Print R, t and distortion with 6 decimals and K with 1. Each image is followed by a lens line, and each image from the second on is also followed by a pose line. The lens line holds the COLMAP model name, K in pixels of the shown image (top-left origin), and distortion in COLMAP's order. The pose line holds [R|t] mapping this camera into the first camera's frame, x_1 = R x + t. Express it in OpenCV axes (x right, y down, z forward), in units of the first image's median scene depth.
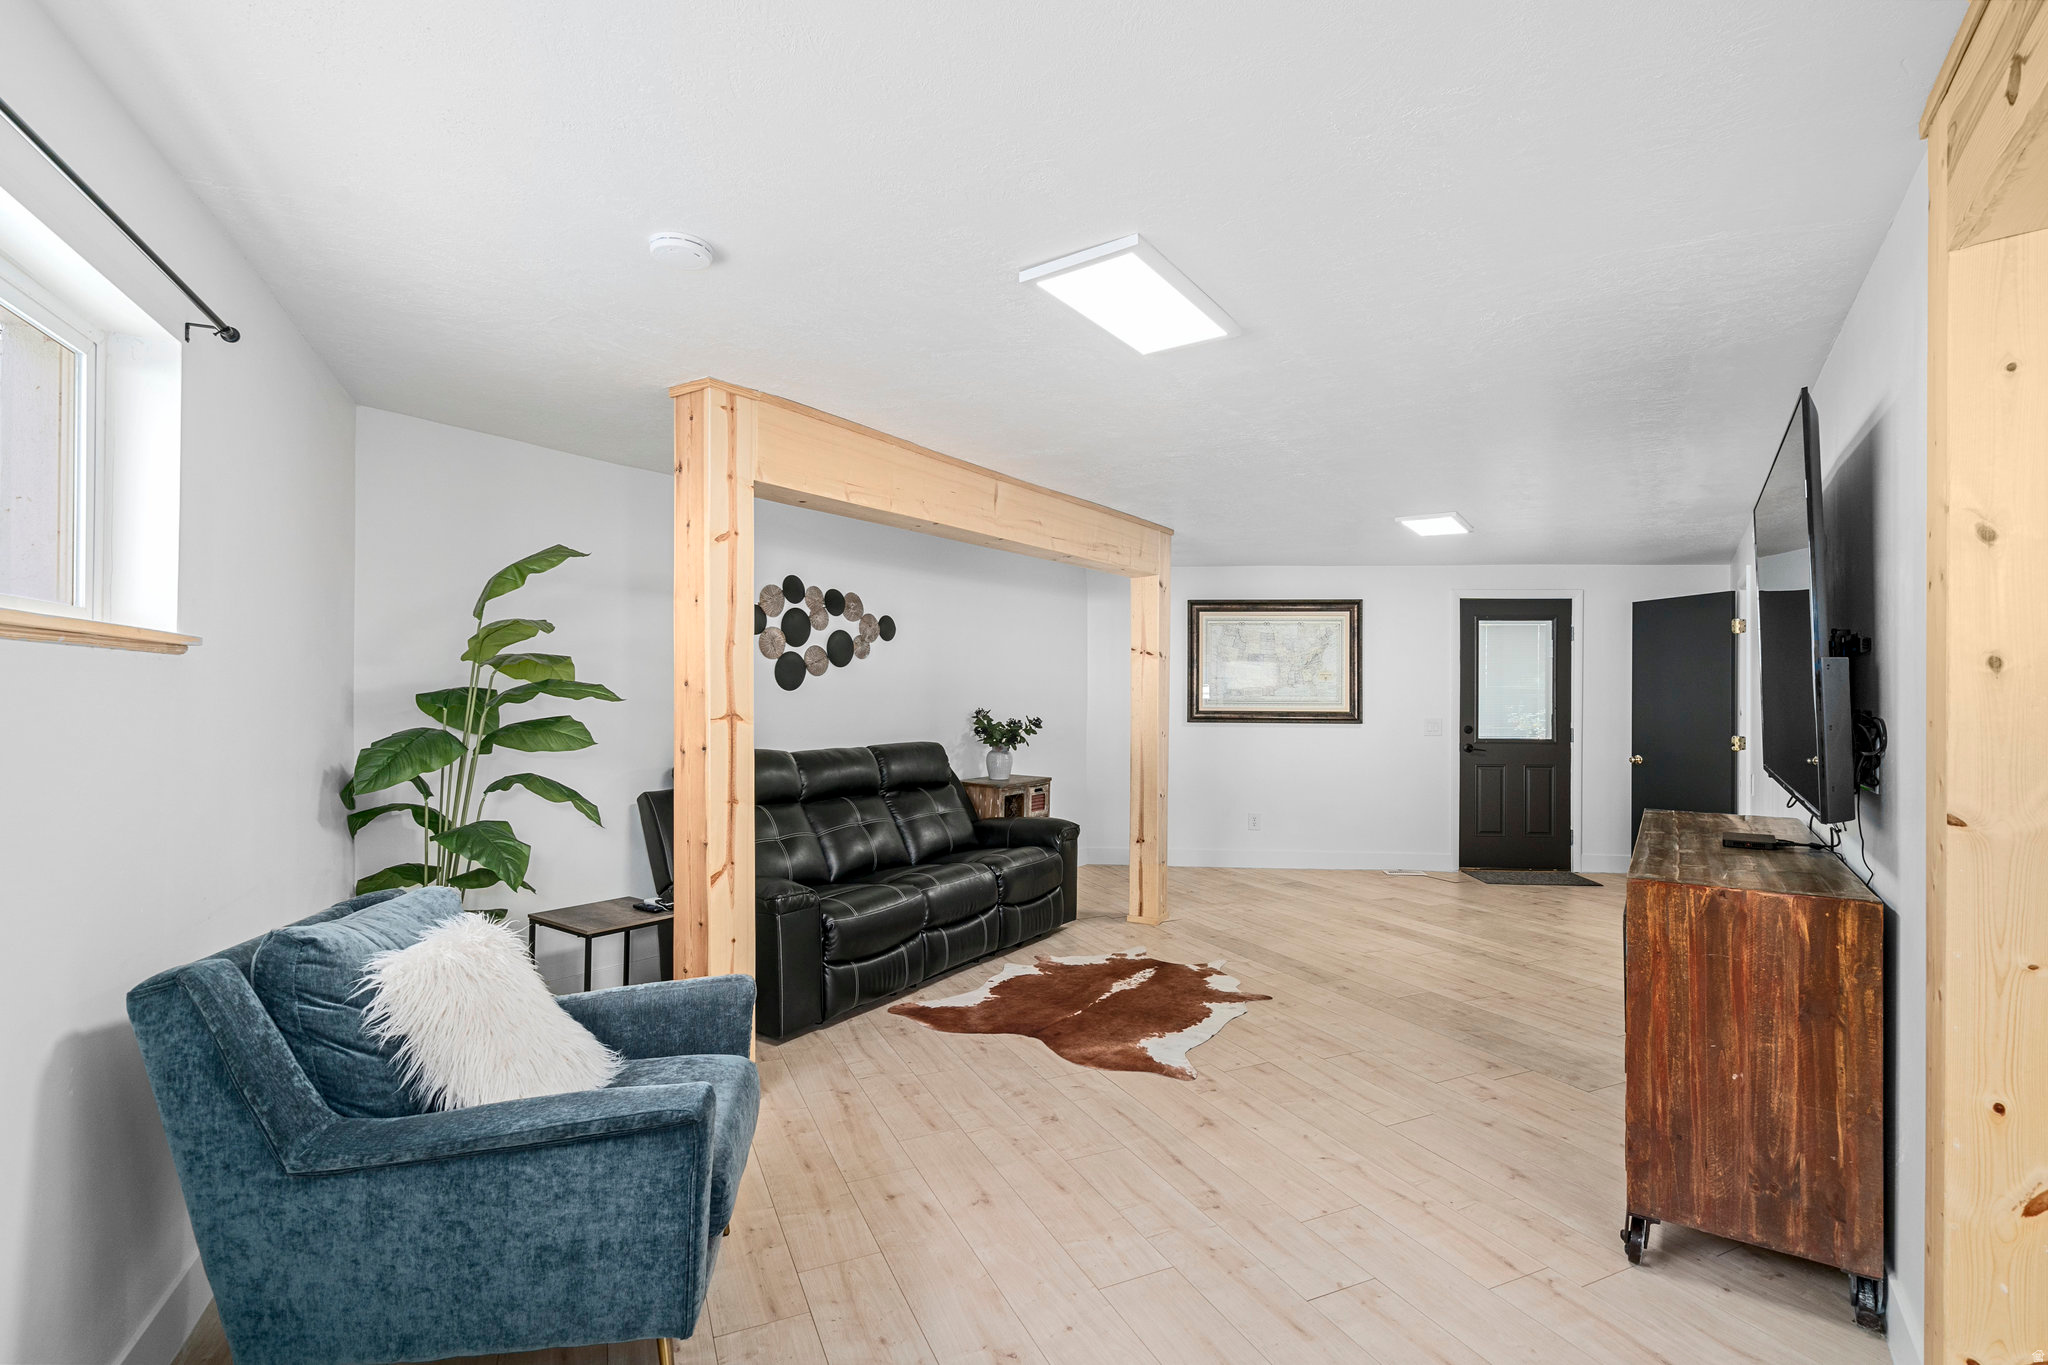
lens RADIAL K [[928.4, 0, 1030.9], [0, 928.4, 684.7], [0, 0, 1]] dist [-0.001106, 0.002364]
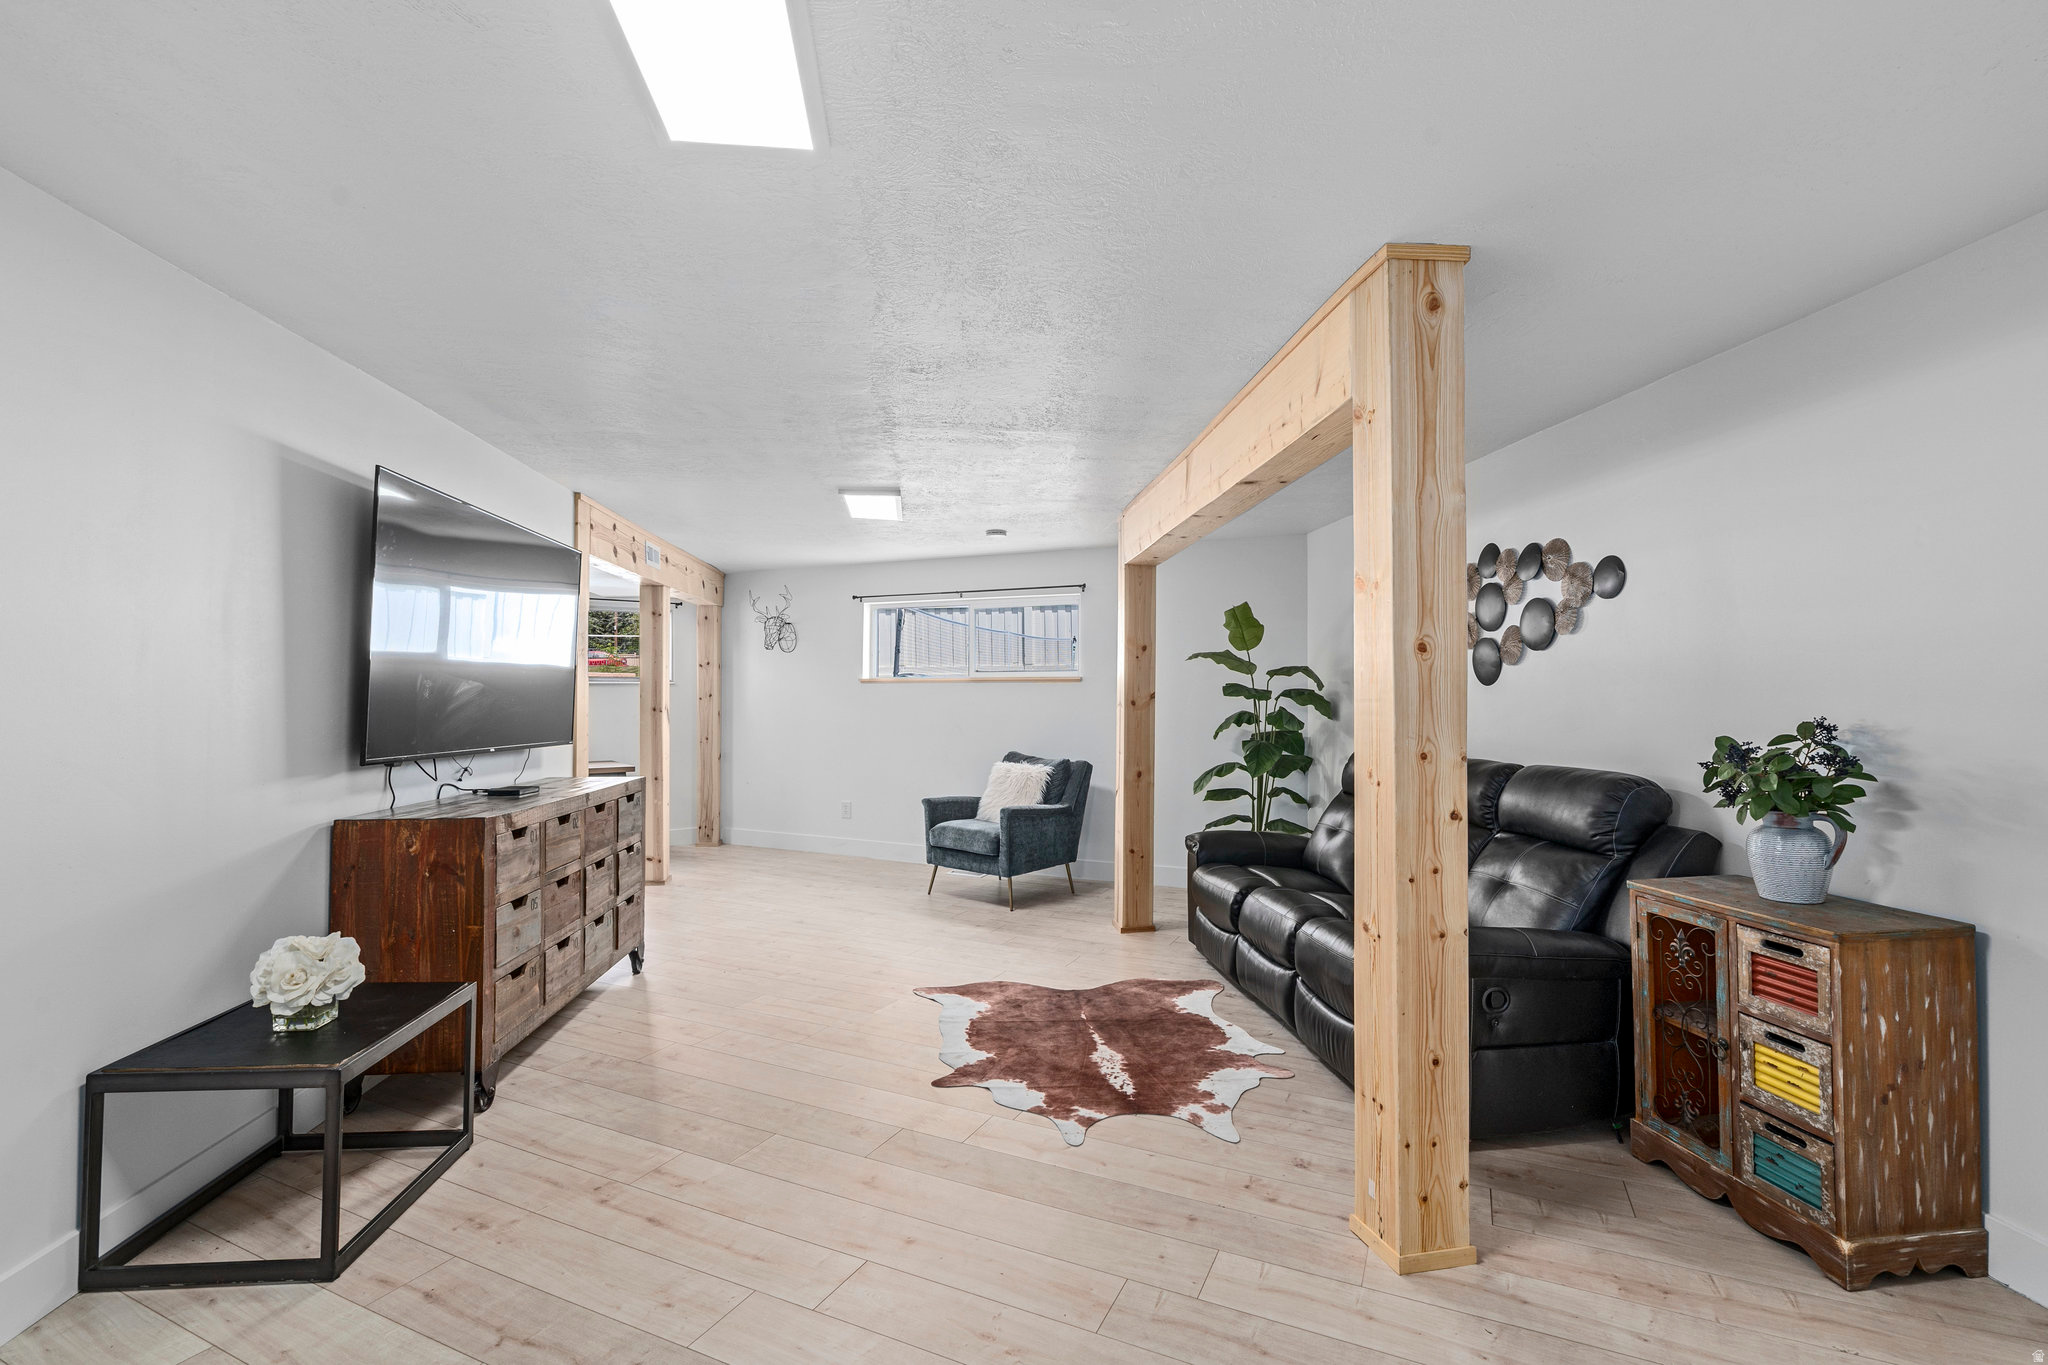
lens RADIAL K [[928.4, 0, 1023.2], [0, 928.4, 682.4], [0, 0, 1]] dist [-0.001106, 0.002364]
pose [[-0.766235, -0.016267, -0.642354, 0.623629], [0.002331, 0.999603, -0.028094, 0.027554], [0.642556, -0.023025, -0.765893, 1.467085]]
